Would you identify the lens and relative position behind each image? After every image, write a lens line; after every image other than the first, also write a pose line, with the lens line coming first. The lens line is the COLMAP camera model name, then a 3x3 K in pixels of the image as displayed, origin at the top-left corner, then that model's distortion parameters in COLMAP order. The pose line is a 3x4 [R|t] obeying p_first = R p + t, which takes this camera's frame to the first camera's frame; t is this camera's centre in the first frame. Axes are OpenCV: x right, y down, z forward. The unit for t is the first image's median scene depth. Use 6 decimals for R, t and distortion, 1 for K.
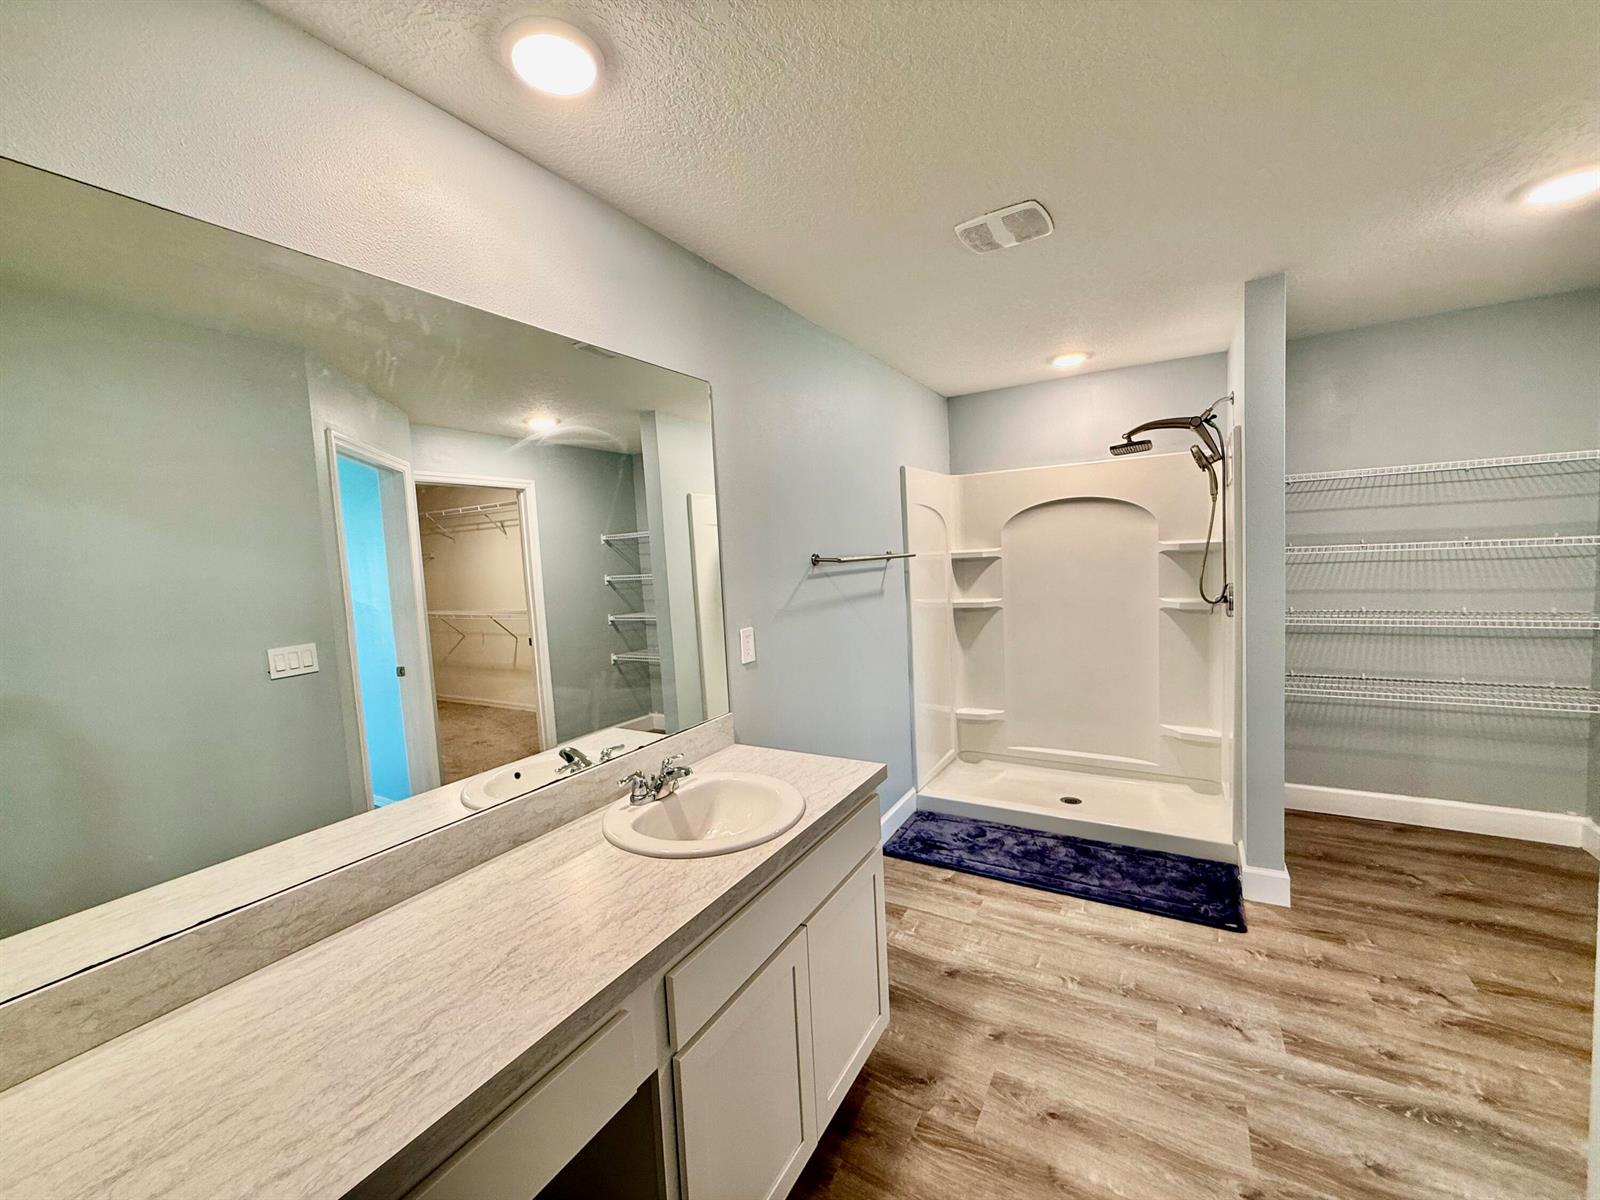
lens RADIAL K [[640.4, 0, 795.3], [0, 640.4, 598.8], [0, 0, 1]] dist [-0.000971, 0.000052]
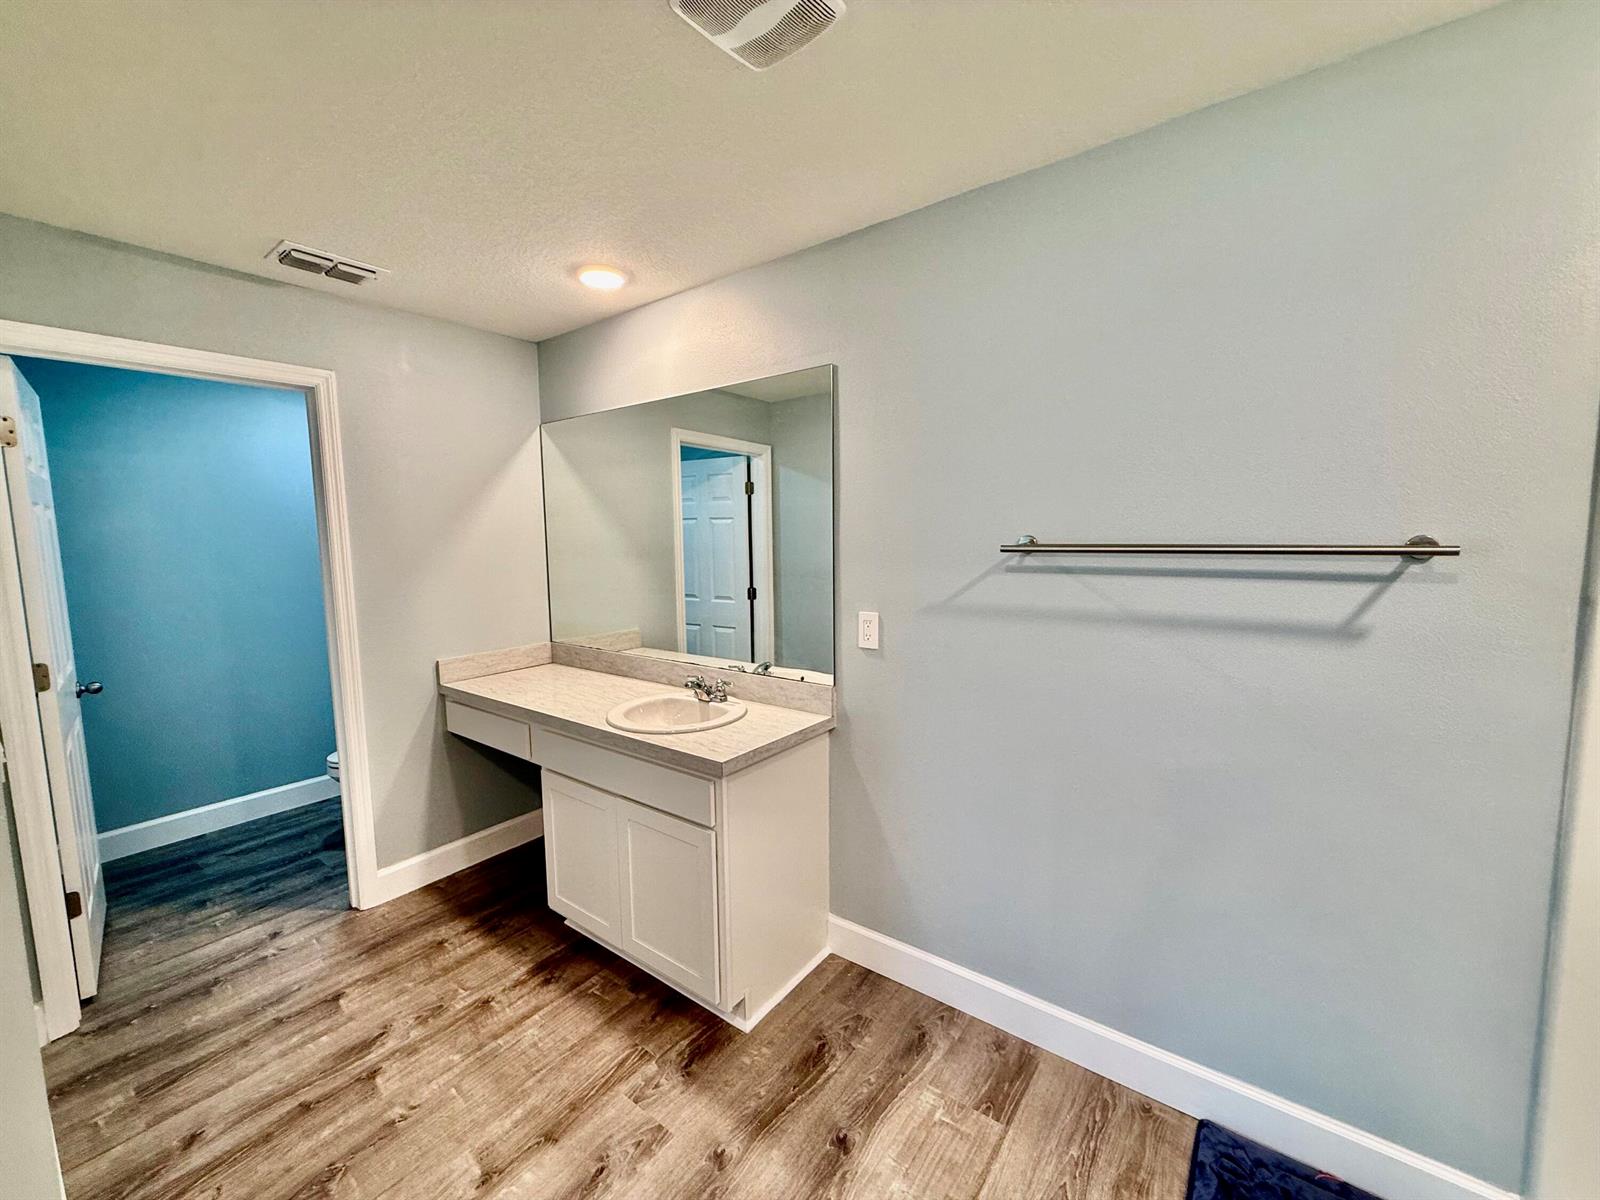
lens RADIAL K [[640.4, 0, 795.3], [0, 640.4, 598.8], [0, 0, 1]] dist [-0.000971, 0.000052]
pose [[-0.109898, 0.155403, -0.981719, 1.072873], [-0.049961, 0.985589, 0.161609, -0.150617], [0.992686, 0.066808, -0.100551, 1.234020]]
